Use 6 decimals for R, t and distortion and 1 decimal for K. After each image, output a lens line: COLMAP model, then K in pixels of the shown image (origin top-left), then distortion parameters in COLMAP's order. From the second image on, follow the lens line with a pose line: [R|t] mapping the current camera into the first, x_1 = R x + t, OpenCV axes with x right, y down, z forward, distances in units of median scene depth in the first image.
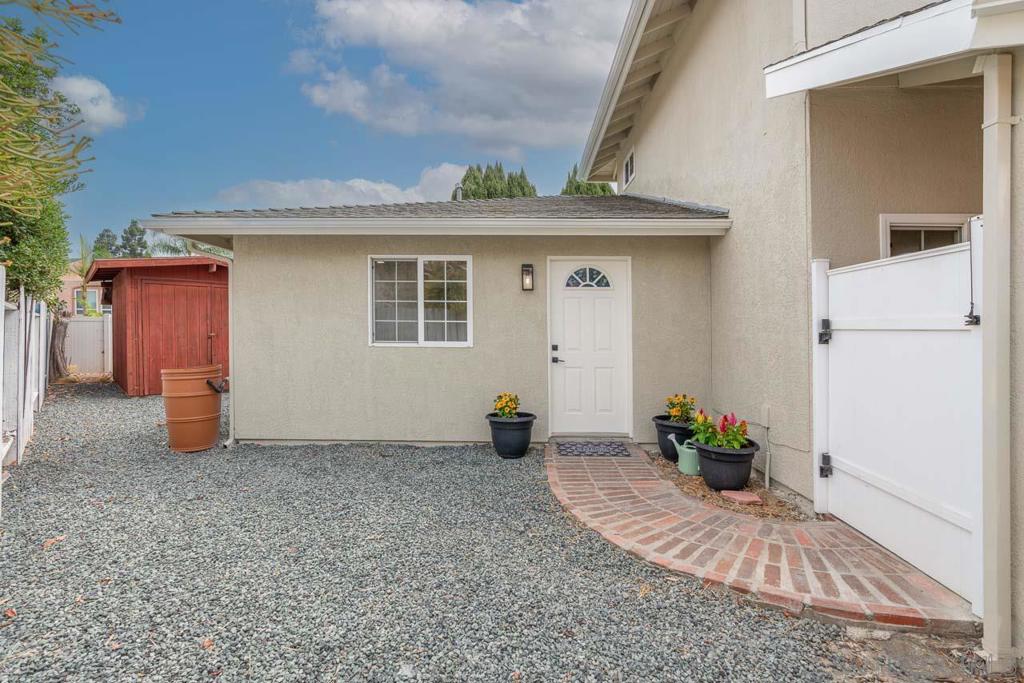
lens RADIAL K [[469.5, 0, 515.3], [0, 469.5, 342.3], [0, 0, 1]] dist [0.001490, 0.000821]
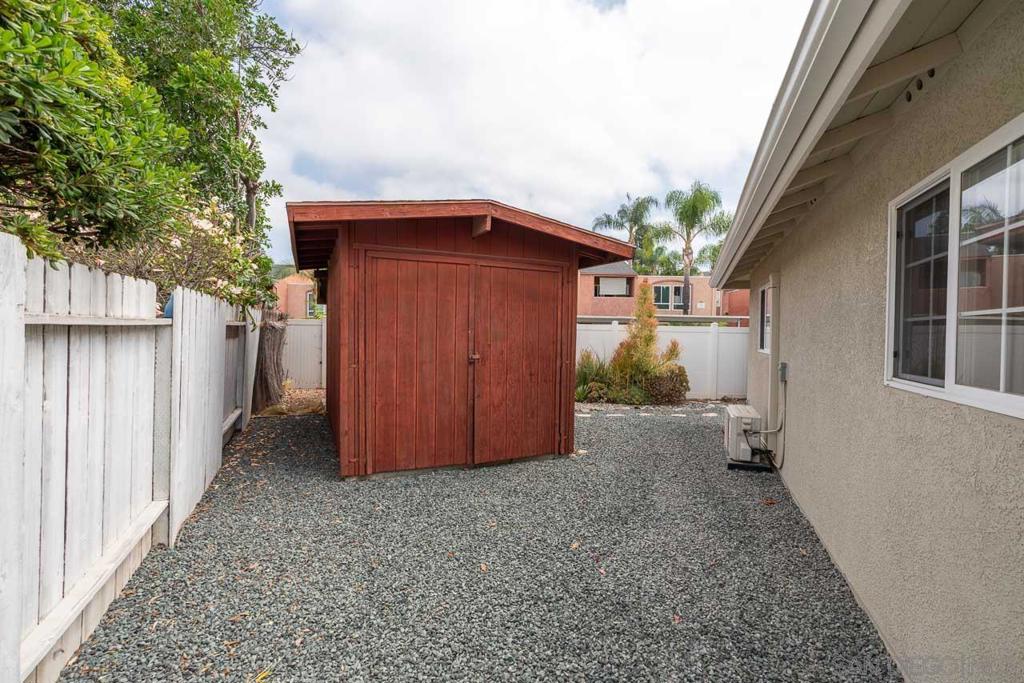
lens RADIAL K [[469.5, 0, 515.3], [0, 469.5, 342.3], [0, 0, 1]] dist [0.001490, 0.000821]
pose [[0.940377, 0.017299, -0.339694, -0.443840], [-0.017369, 0.999845, 0.002834, -0.036219], [0.339691, 0.003235, 0.940532, 0.546942]]
